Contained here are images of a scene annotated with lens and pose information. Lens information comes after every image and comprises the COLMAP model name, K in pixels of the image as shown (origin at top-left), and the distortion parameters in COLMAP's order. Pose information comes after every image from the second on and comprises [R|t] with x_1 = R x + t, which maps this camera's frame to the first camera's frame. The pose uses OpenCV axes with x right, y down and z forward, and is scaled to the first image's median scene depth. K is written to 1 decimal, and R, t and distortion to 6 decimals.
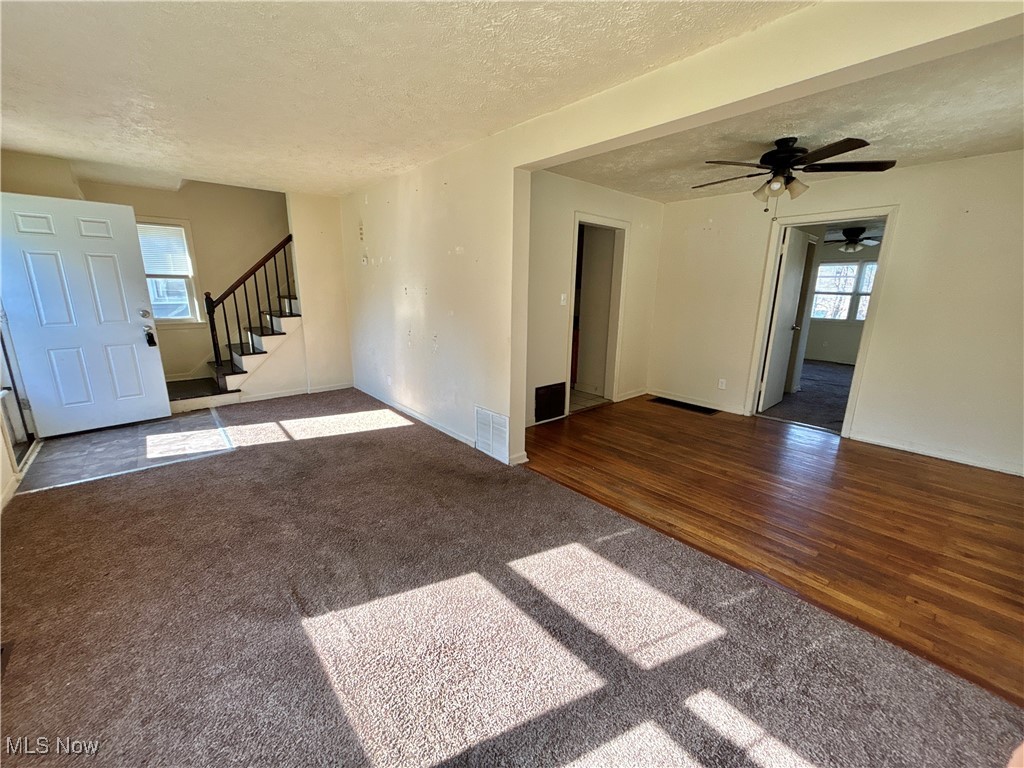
lens RADIAL K [[404.9, 0, 509.7], [0, 404.9, 378.6], [0, 0, 1]] dist [-0.000156, -0.000255]
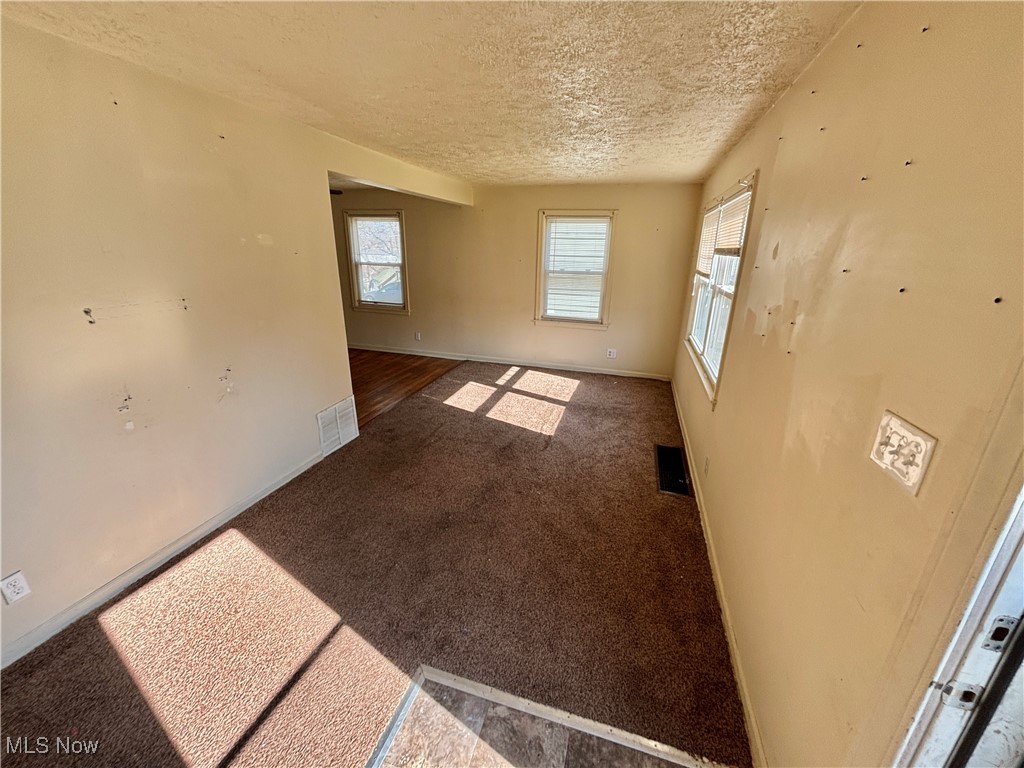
lens RADIAL K [[404.9, 0, 512.1], [0, 404.9, 380.1], [0, 0, 1]] dist [-0.000156, -0.000255]
pose [[-0.528015, -0.286091, 0.799595, -1.098263], [0.160546, 0.890942, 0.424791, -0.341524], [-0.833922, 0.352668, -0.424500, 1.066896]]
